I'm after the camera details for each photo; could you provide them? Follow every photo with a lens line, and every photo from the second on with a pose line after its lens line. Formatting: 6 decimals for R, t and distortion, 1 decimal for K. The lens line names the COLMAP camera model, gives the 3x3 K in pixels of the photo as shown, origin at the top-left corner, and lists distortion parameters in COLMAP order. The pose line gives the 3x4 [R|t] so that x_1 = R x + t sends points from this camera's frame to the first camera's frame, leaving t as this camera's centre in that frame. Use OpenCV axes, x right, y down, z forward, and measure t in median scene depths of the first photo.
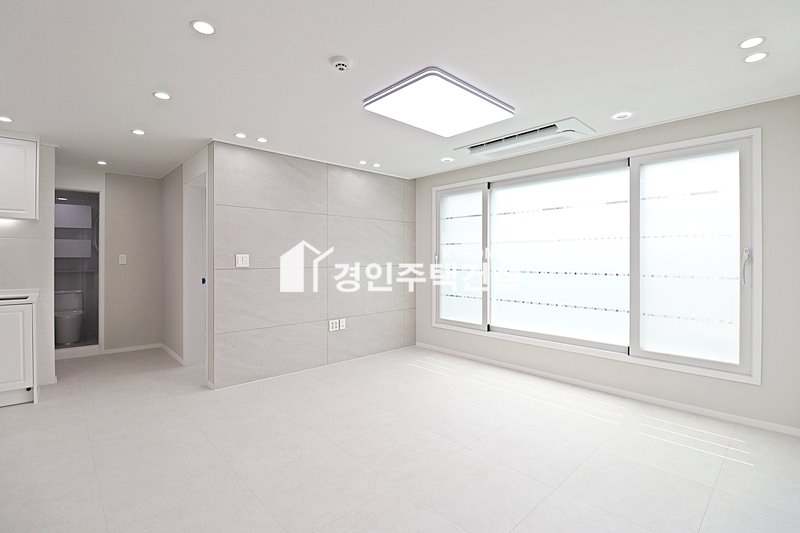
lens RADIAL K [[374.2, 0, 400.3], [0, 374.2, 259.9], [0, 0, 1]] dist [-0.010620, -0.000834]
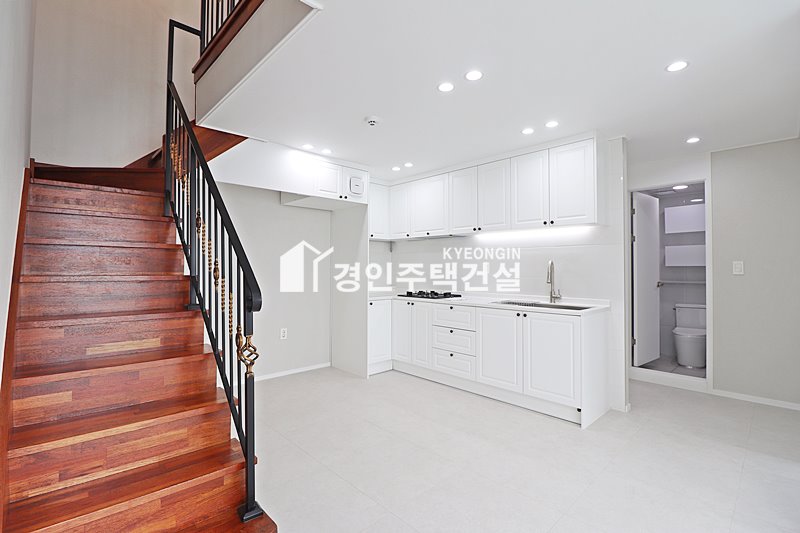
lens RADIAL K [[374.2, 0, 396.2], [0, 374.2, 265.4], [0, 0, 1]] dist [-0.010620, -0.000834]
pose [[0.015654, -0.009981, -0.999828, -0.065990], [-0.002318, 0.999947, -0.010018, 0.003760], [0.999875, 0.002474, 0.015631, 0.442166]]
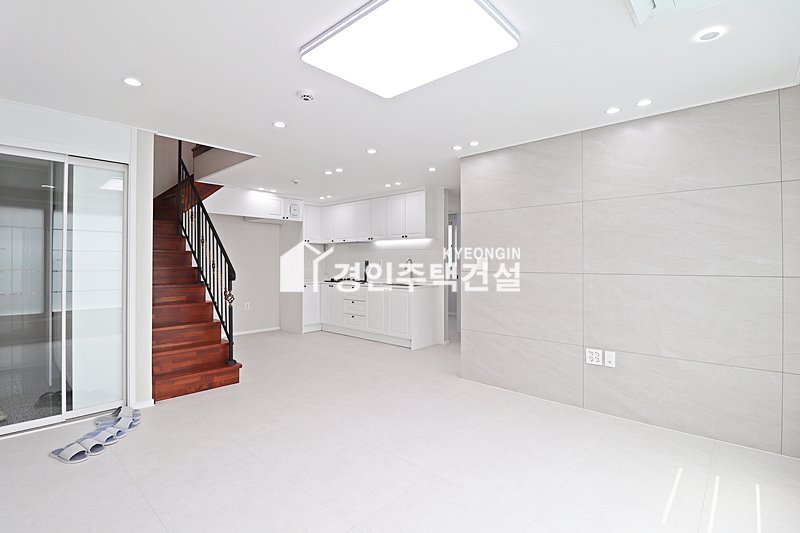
lens RADIAL K [[374.2, 0, 387.2], [0, 374.2, 261.6], [0, 0, 1]] dist [-0.010620, -0.000834]
pose [[0.072286, -0.004169, -0.997375, 0.560231], [-0.003640, 0.999984, -0.004443, 0.001052], [0.997377, 0.003951, 0.072270, 0.637405]]
